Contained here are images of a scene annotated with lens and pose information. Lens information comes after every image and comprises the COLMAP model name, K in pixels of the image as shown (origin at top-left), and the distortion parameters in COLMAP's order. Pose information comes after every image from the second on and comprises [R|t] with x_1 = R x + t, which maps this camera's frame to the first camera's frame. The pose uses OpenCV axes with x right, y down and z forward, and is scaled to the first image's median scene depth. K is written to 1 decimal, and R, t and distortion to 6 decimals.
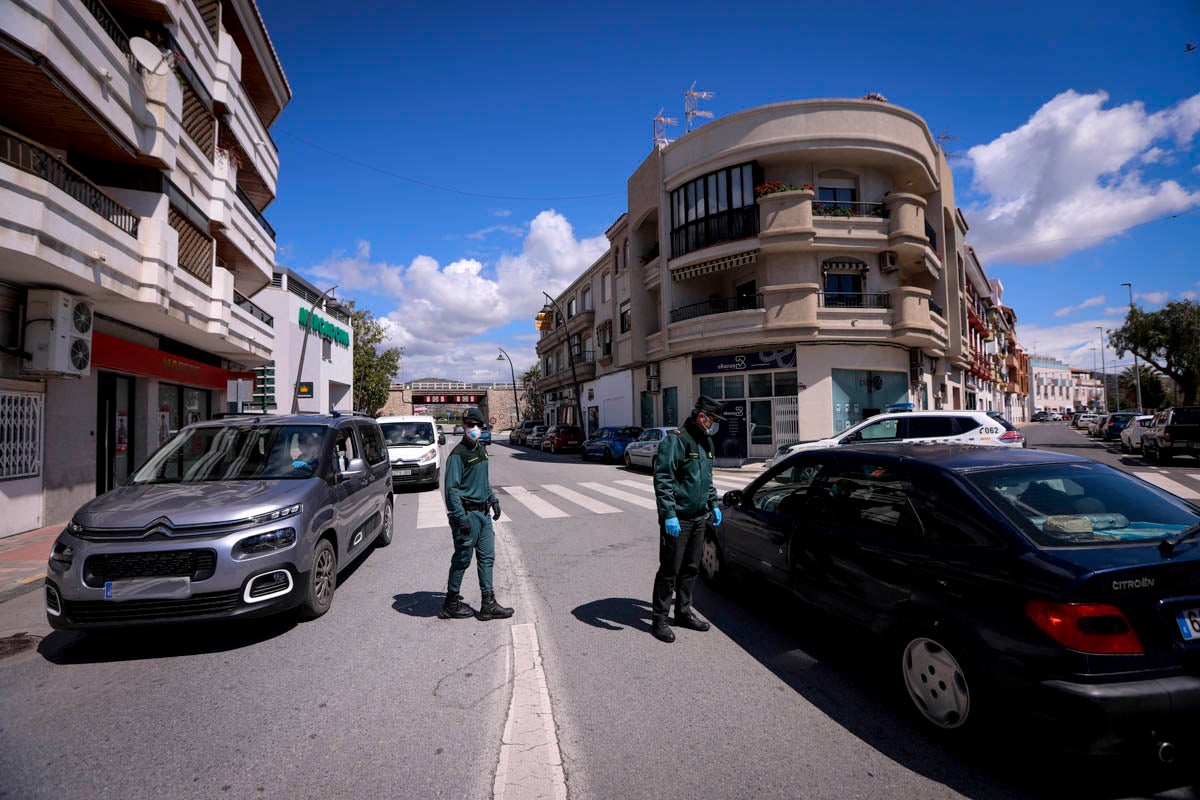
lens RADIAL K [[551.9, 0, 597.2], [0, 551.9, 401.9], [0, 0, 1]] dist [-0.047522, 0.019883]
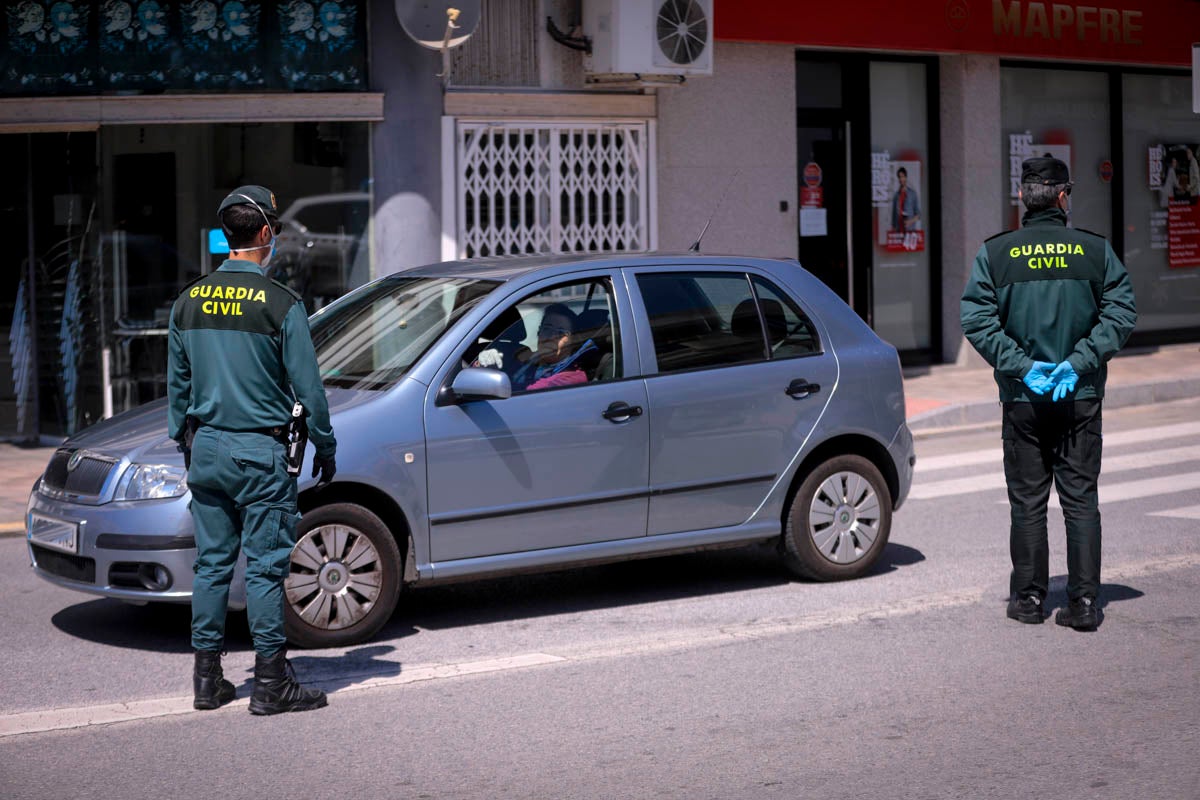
lens RADIAL K [[2394.9, 0, 600.0], [0, 2394.9, 400.0], [0, 0, 1]] dist [-0.213075, 0.006658]
pose [[0.409520, 0.091776, -0.907673, 0.449125], [0.044403, 0.991743, 0.120310, -0.014064], [0.911220, -0.089572, 0.402063, 0.073166]]
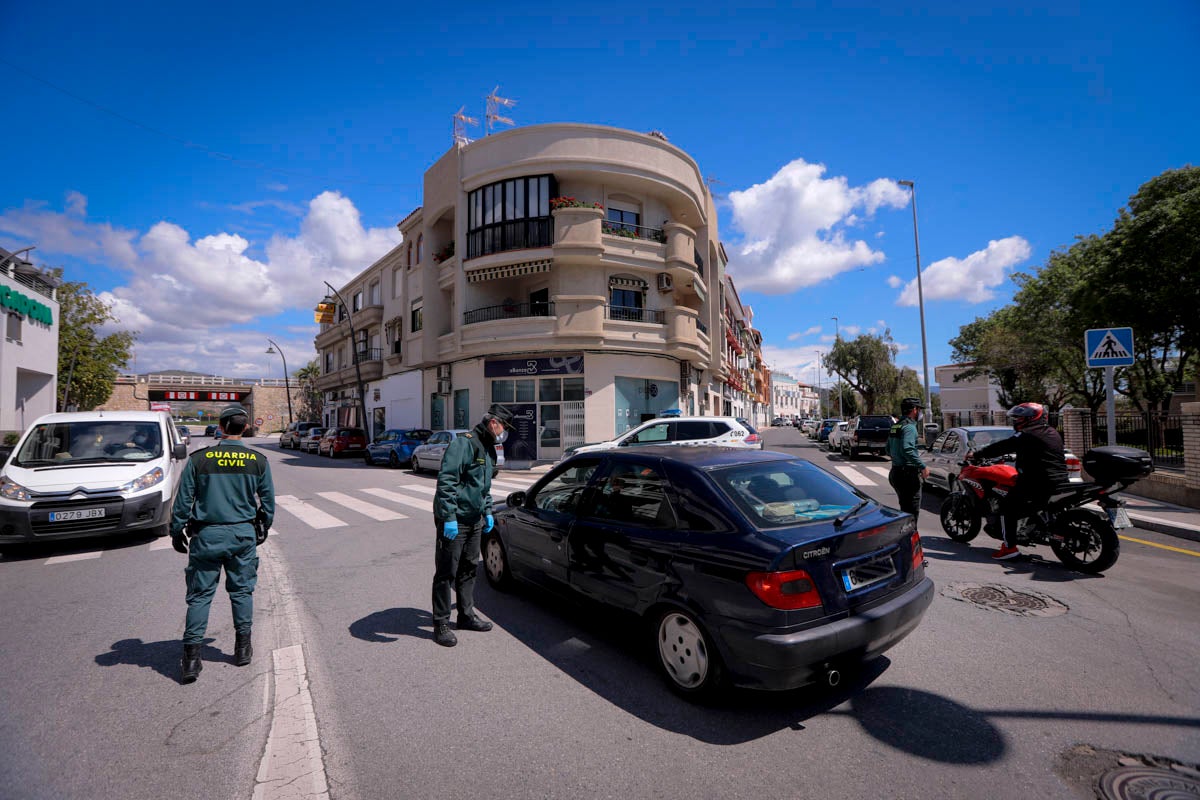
lens RADIAL K [[551.9, 0, 597.2], [0, 551.9, 401.9], [0, 0, 1]] dist [-0.047522, 0.019883]
pose [[0.932566, 0.020399, 0.360422, 0.003206], [-0.018617, 0.999791, -0.008415, -0.000422], [-0.360519, 0.001137, 0.932751, -0.005473]]
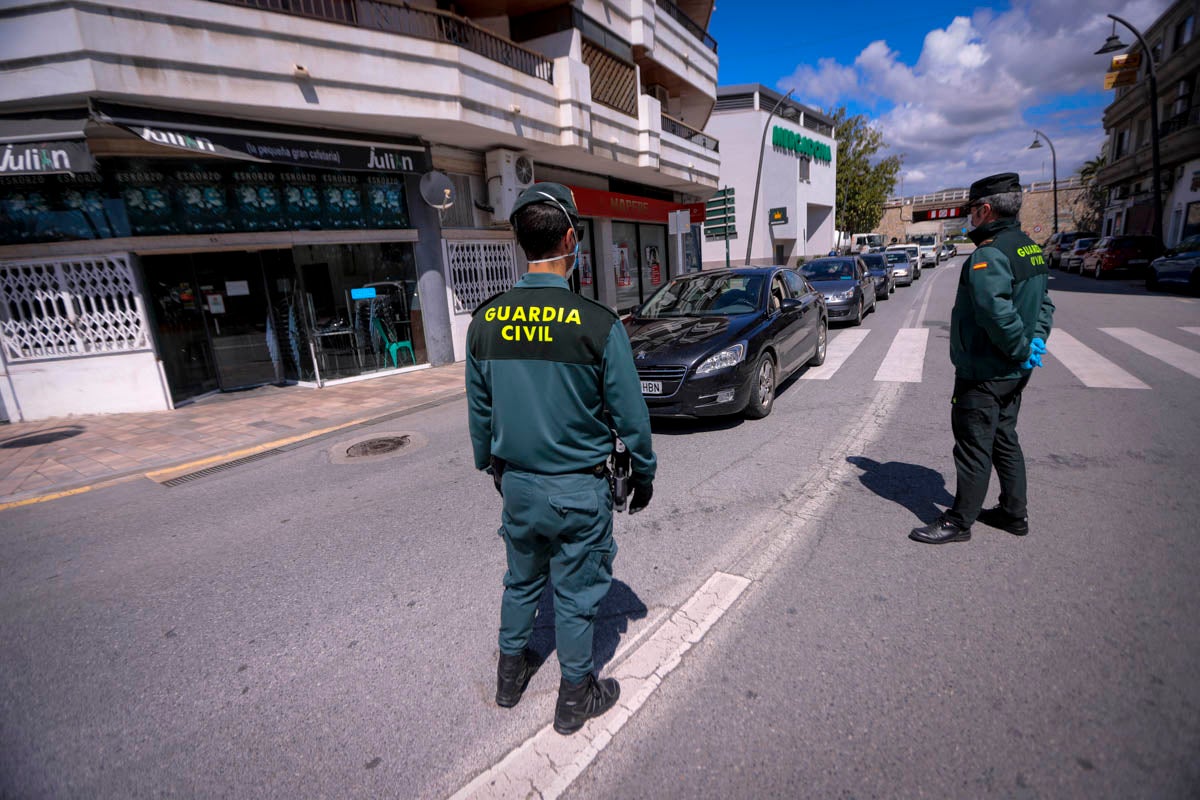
lens RADIAL K [[551.9, 0, 597.2], [0, 551.9, 401.9], [0, 0, 1]] dist [-0.047522, 0.019883]
pose [[0.658062, 0.148959, -0.738082, 0.052624], [0.086353, 0.958838, 0.270503, 0.009580], [0.747995, -0.241744, 0.618112, 0.149741]]
